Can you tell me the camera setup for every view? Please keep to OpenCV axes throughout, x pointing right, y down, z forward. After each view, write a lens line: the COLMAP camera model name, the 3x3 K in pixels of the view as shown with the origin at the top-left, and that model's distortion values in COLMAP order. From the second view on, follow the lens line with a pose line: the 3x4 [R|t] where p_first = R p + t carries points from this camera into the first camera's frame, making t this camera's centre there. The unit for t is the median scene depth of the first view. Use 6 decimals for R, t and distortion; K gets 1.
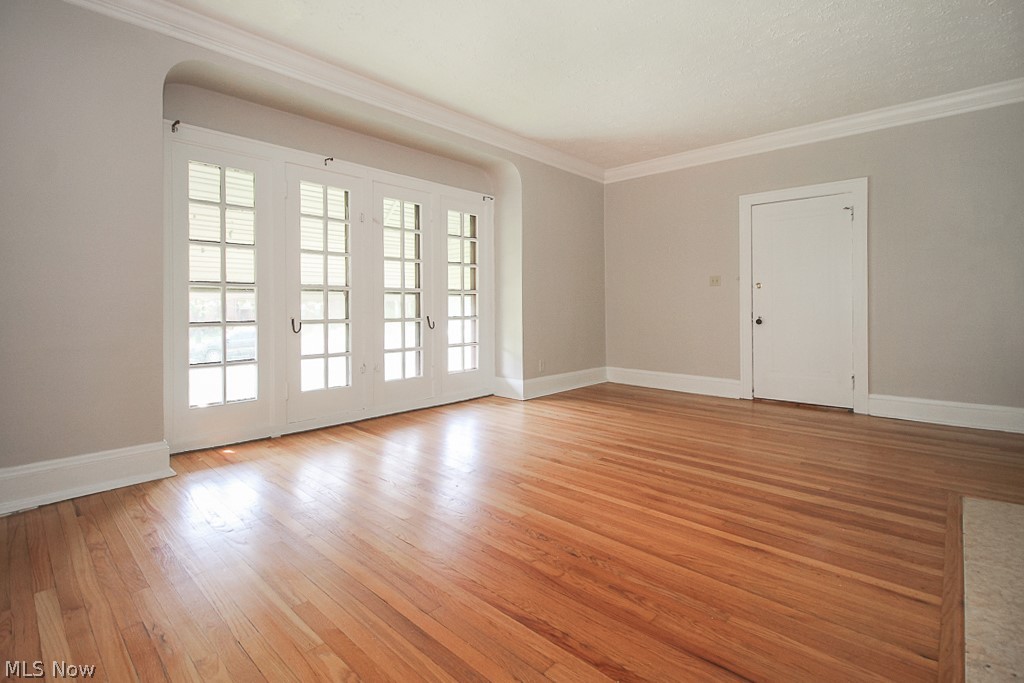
lens RADIAL K [[479.3, 0, 510.9], [0, 479.3, 305.3], [0, 0, 1]] dist [0.000762, -0.000032]
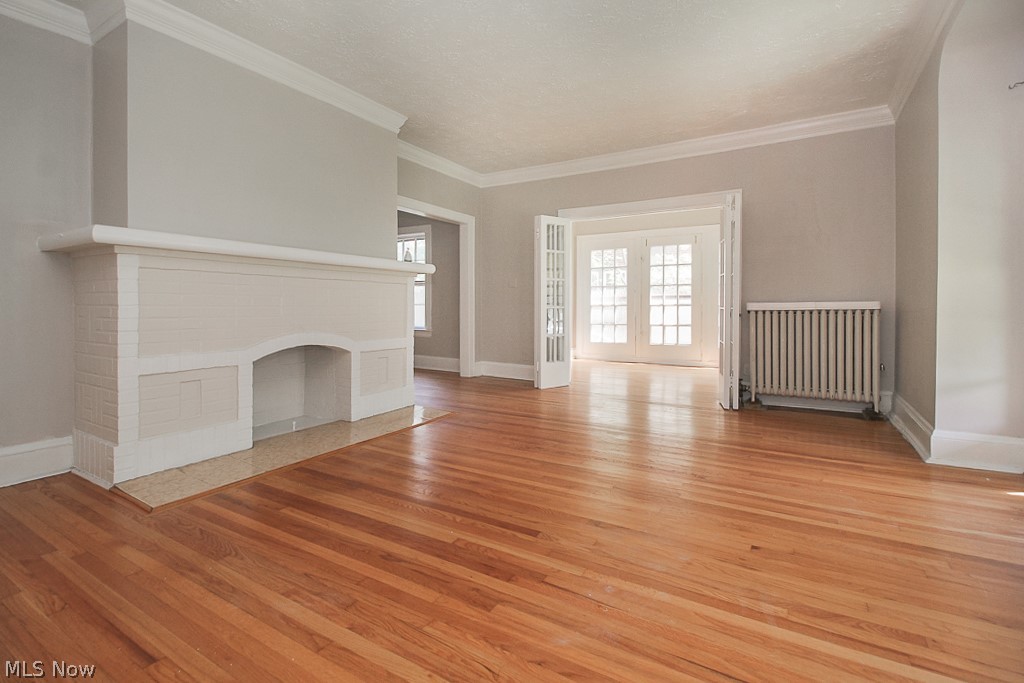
lens RADIAL K [[479.3, 0, 510.9], [0, 479.3, 305.3], [0, 0, 1]] dist [0.000762, -0.000032]
pose [[-0.979173, 0.004296, -0.202984, 0.435867], [0.004078, 0.999991, 0.001491, 0.004516], [0.202988, 0.000632, -0.979181, 2.006129]]
